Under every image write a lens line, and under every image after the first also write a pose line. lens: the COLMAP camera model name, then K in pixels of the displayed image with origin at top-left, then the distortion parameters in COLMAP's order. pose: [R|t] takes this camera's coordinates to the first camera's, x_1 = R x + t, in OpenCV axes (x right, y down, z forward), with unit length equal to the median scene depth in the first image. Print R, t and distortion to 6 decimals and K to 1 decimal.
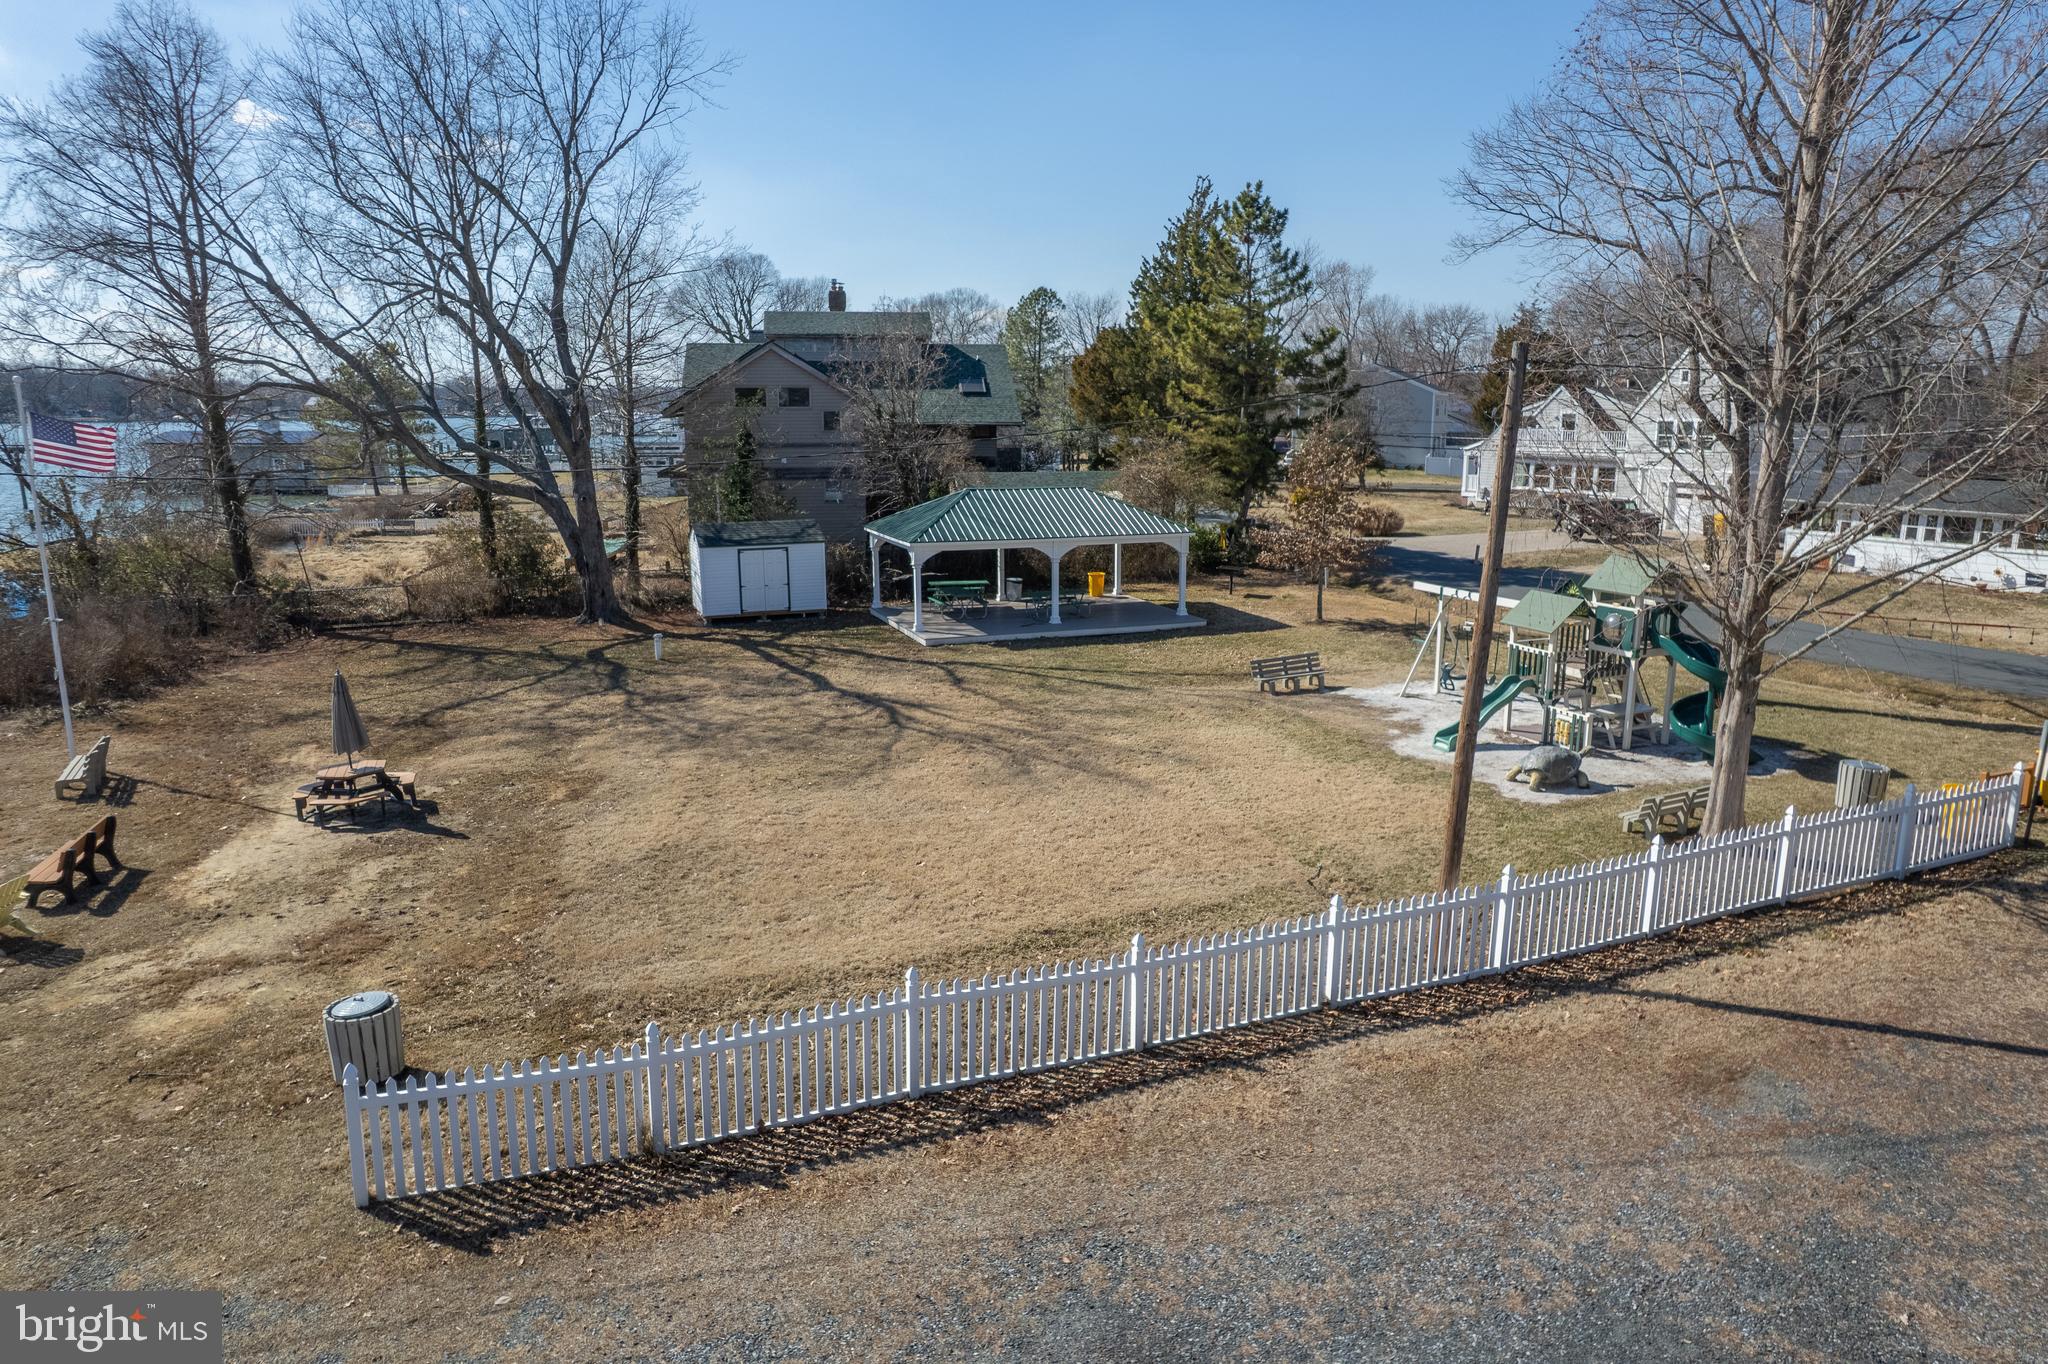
lens RADIAL K [[1286.2, 0, 1024.0], [0, 1286.2, 682.0], [0, 0, 1]] dist [-0.081202, 0.073371]
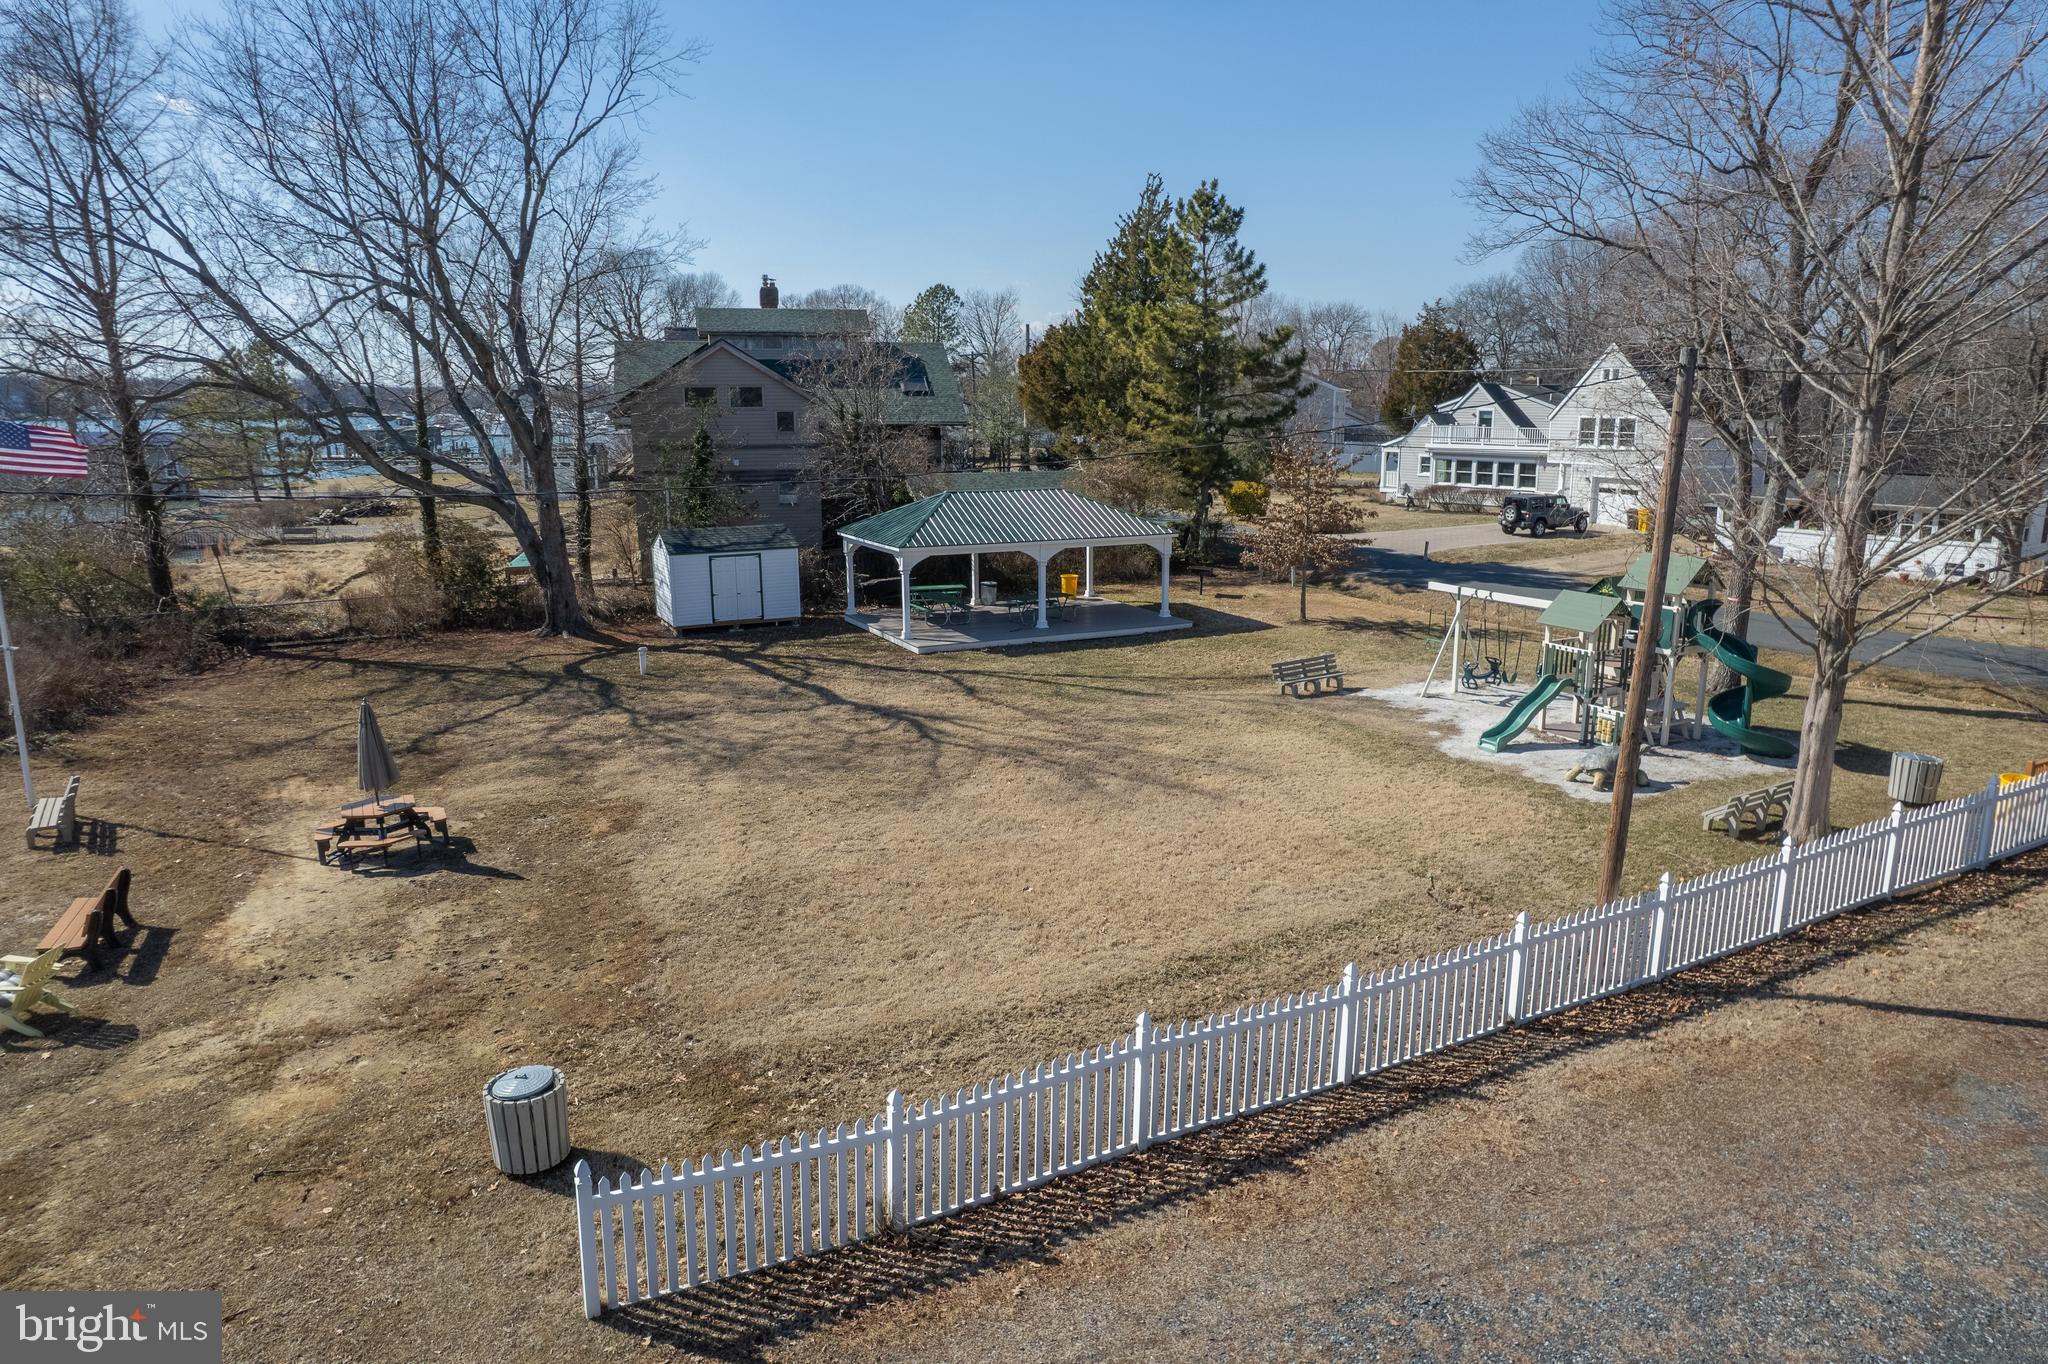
lens RADIAL K [[1286.2, 0, 1024.0], [0, 1286.2, 682.0], [0, 0, 1]] dist [-0.081202, 0.073371]
pose [[0.995453, -0.021772, 0.092735, -0.123095], [0.021583, 0.999762, 0.003045, -0.011407], [-0.092779, -0.001030, 0.995686, 0.036061]]
